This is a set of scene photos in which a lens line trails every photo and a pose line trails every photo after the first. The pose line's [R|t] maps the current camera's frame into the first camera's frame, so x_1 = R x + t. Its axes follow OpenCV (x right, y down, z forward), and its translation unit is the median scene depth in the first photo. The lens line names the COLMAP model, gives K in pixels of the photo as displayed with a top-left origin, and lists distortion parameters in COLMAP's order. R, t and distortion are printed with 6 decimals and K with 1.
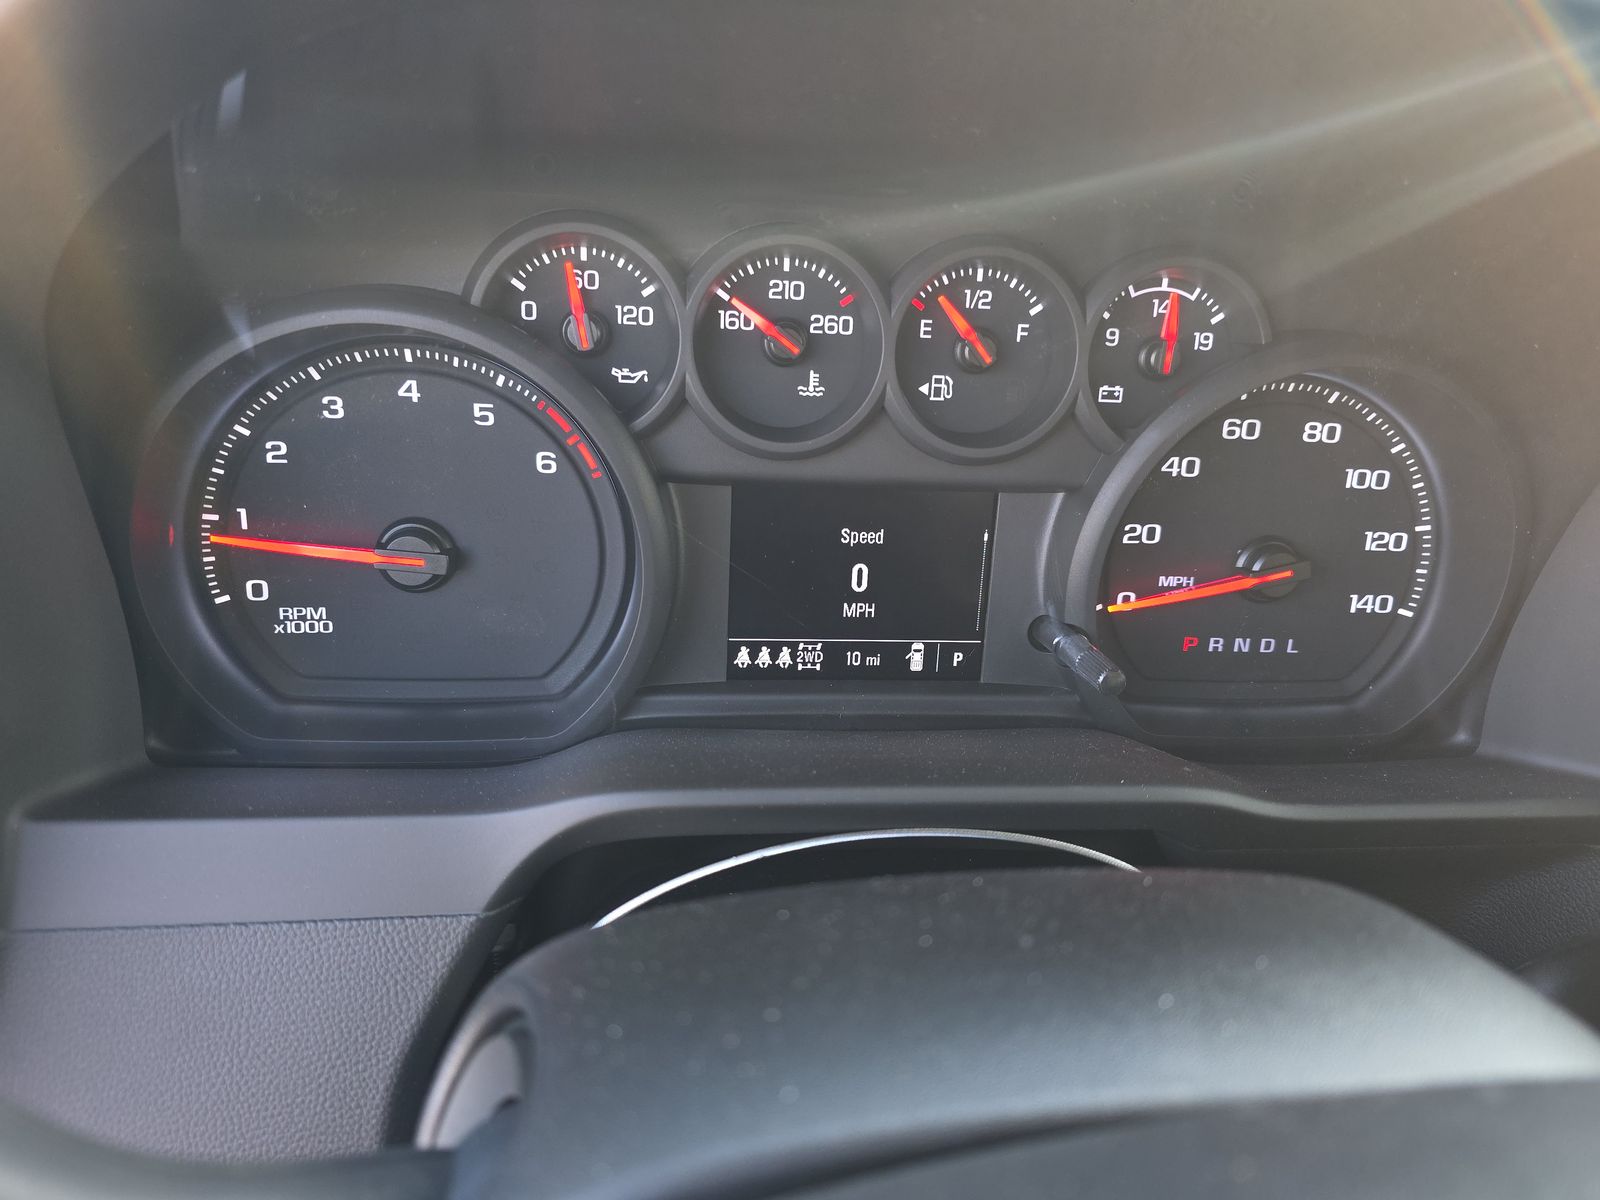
lens RADIAL K [[1084.4, 0, 800.8], [0, 1084.4, 650.4], [0, 0, 1]] dist [0.046082, -0.038881]
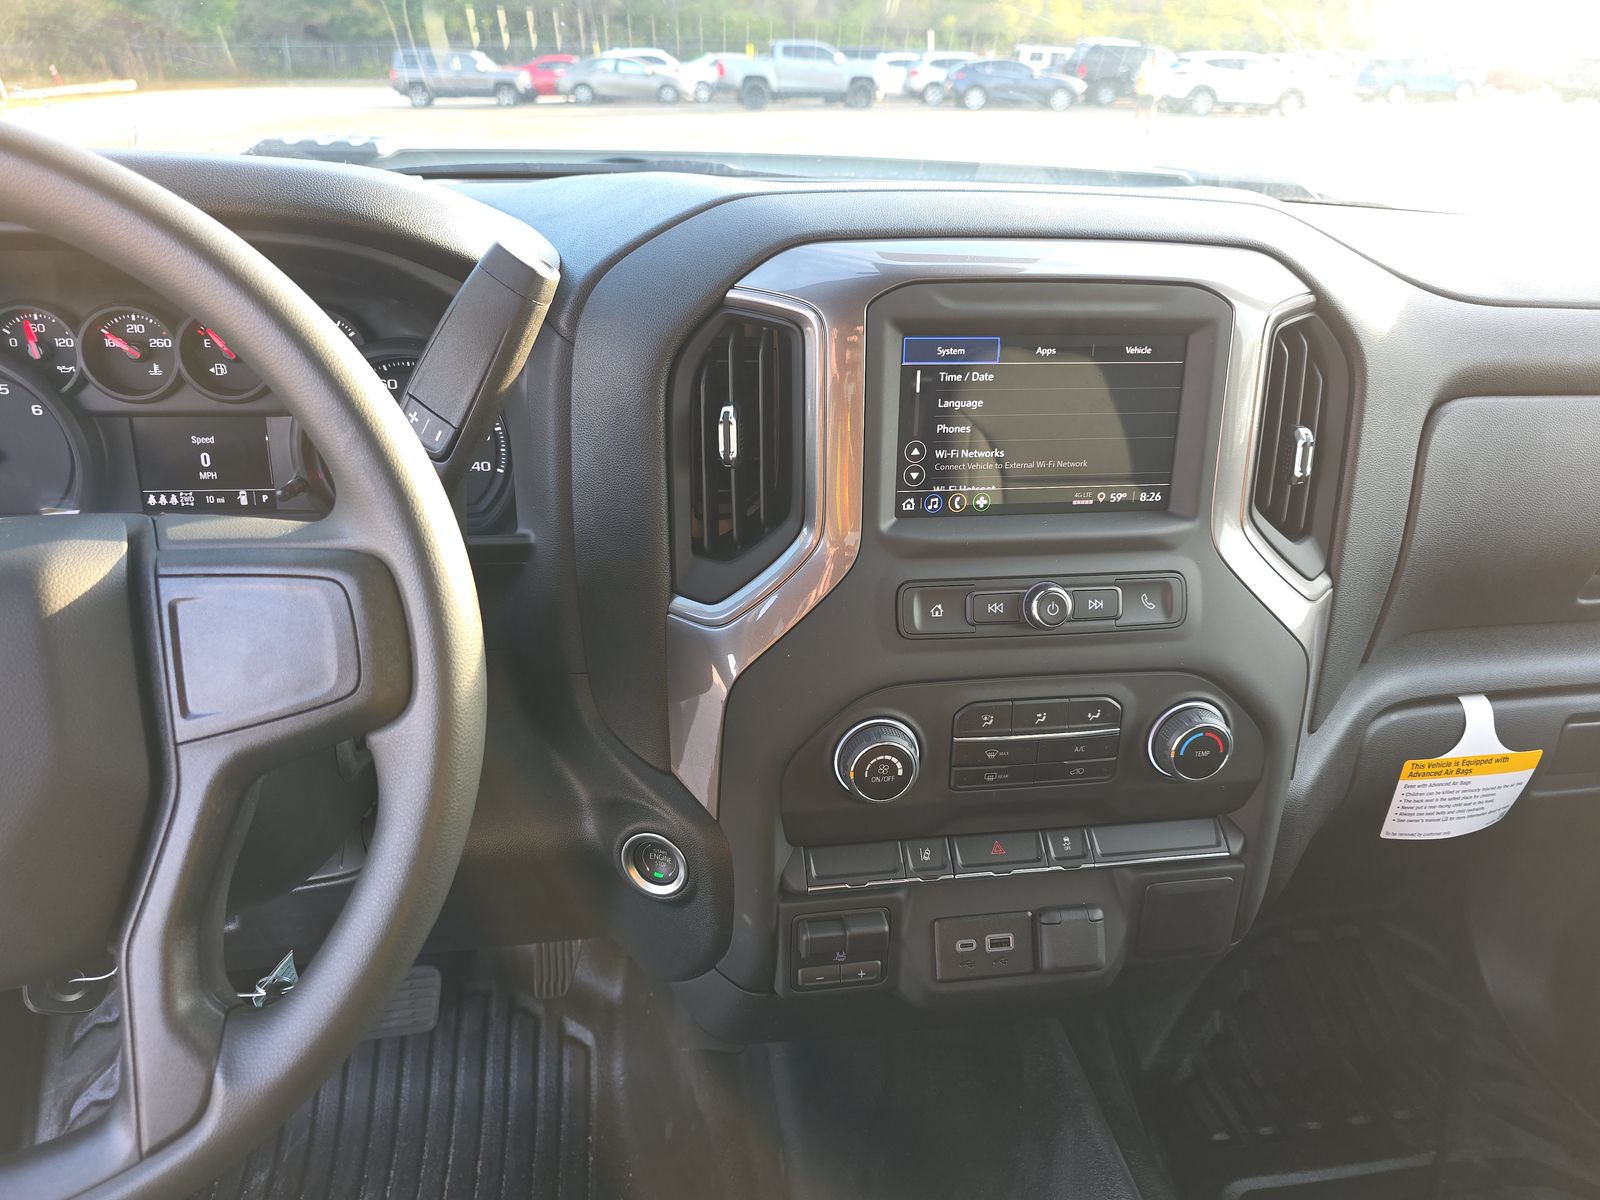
lens RADIAL K [[1084.4, 0, 791.0], [0, 1084.4, 624.8], [0, 0, 1]] dist [0.046082, -0.038881]
pose [[0.998180, -0.047575, 0.037062, 1.180408], [0.047671, 0.998862, -0.001694, 0.335564], [-0.036939, 0.003458, 0.999312, -1.264631]]
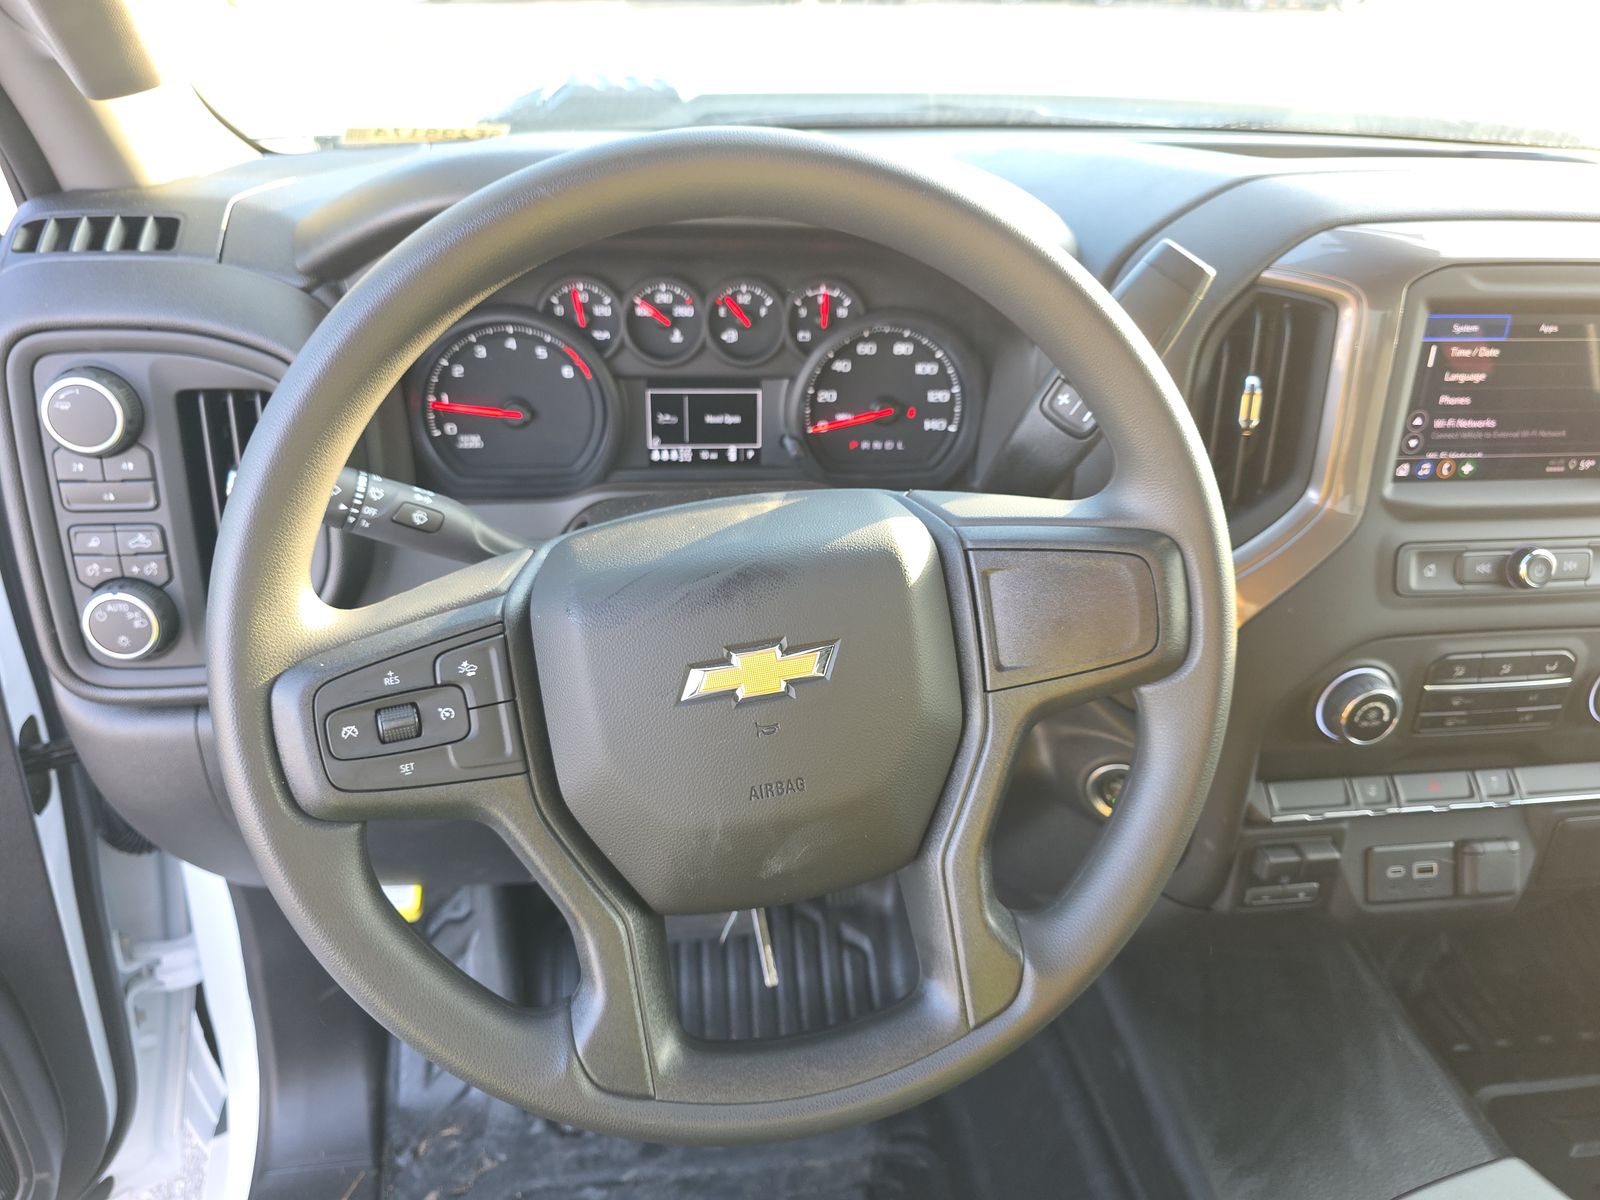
lens RADIAL K [[1084.4, 0, 789.4], [0, 1084.4, 618.1], [0, 0, 1]] dist [0.046082, -0.038881]
pose [[0.999291, -0.034138, 0.015892, 0.199081], [0.033034, 0.997324, 0.065216, 0.229084], [-0.018076, -0.064645, 0.997745, -1.445868]]
